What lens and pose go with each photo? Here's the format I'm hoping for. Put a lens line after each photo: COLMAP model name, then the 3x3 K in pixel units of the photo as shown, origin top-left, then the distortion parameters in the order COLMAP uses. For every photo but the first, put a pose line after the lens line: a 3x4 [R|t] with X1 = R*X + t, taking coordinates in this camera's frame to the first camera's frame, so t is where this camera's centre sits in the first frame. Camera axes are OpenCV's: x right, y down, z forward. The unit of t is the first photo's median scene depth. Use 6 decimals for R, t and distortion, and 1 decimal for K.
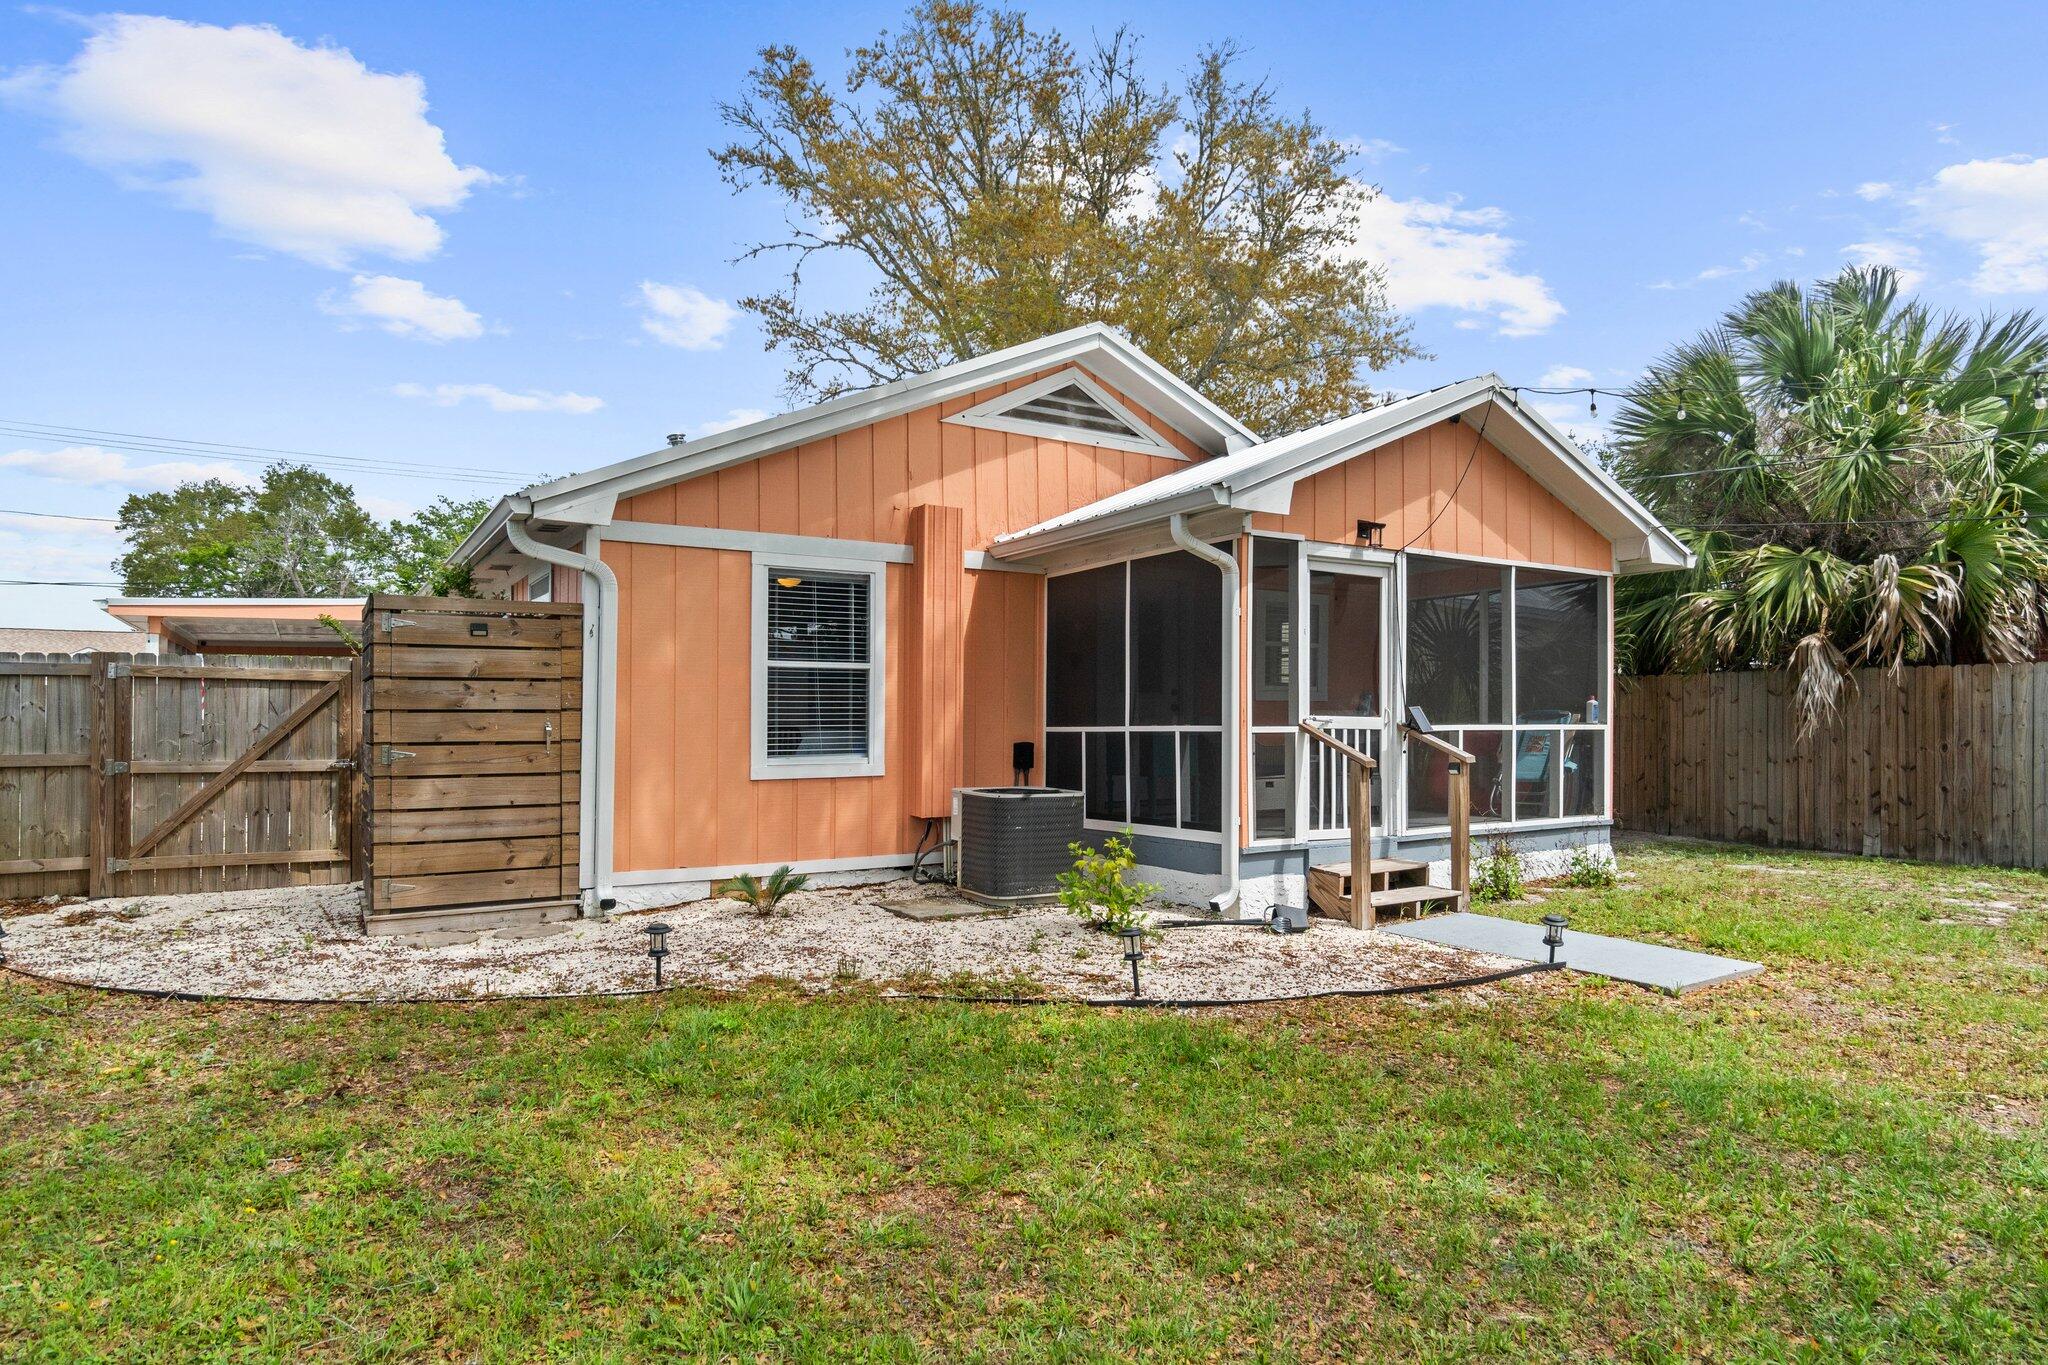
lens RADIAL K [[1170.1, 0, 1021.1], [0, 1170.1, 716.2], [0, 0, 1]] dist [-0.003372, -0.000685]
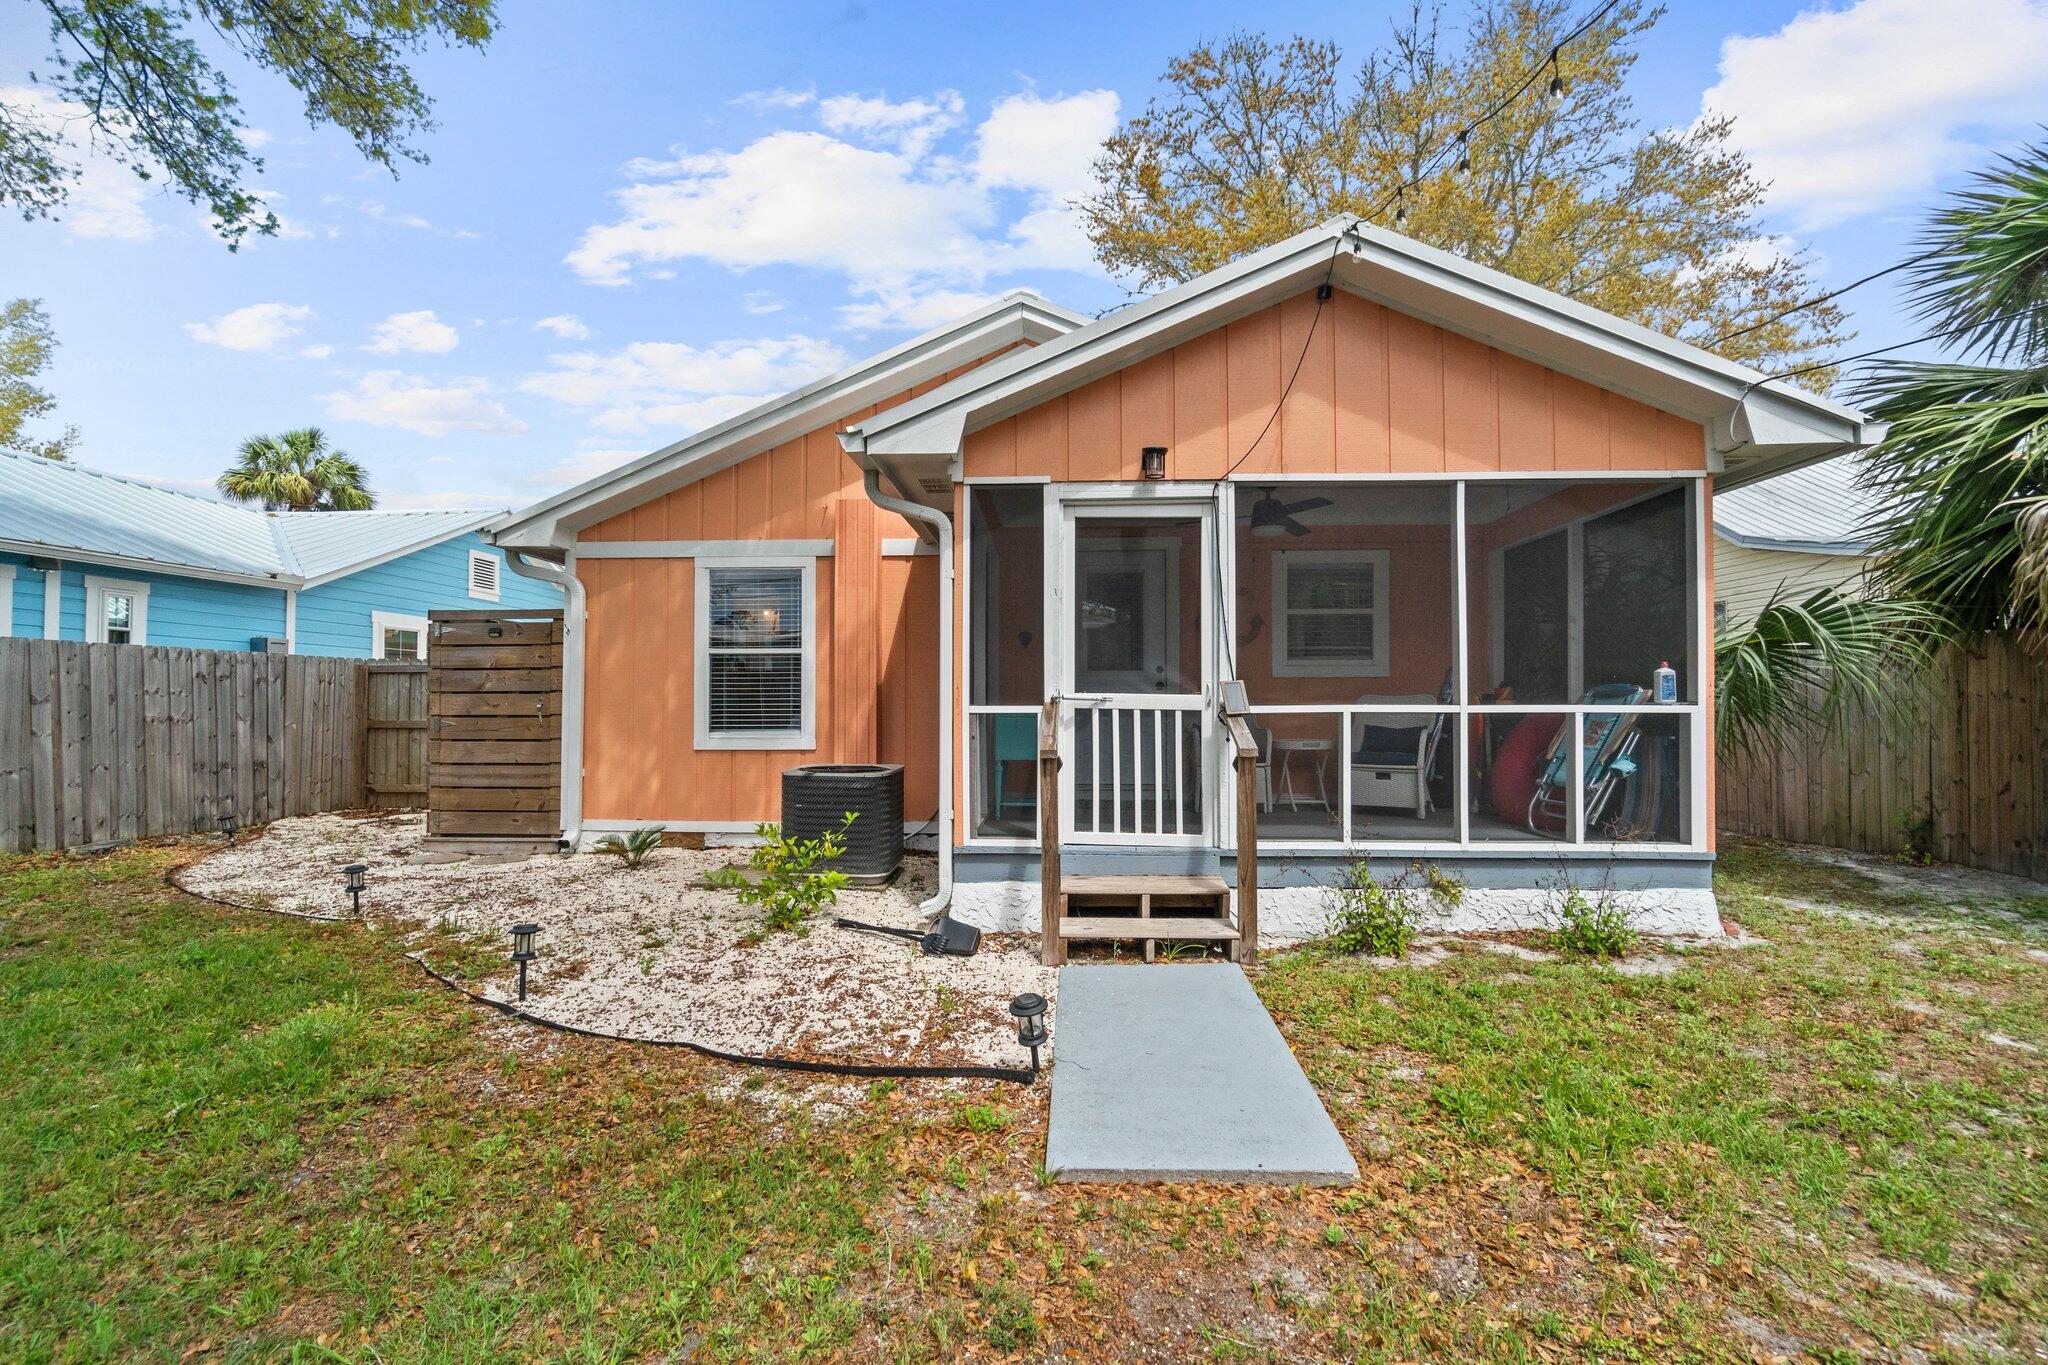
lens RADIAL K [[893.4, 0, 1023.6], [0, 893.4, 685.0], [0, 0, 1]] dist [-0.002007, 0.000056]
pose [[0.820501, -0.010259, -0.571554, 0.560728], [0.002174, 0.999888, -0.014826, 0.003089], [0.571642, 0.010922, 0.820431, 0.446385]]
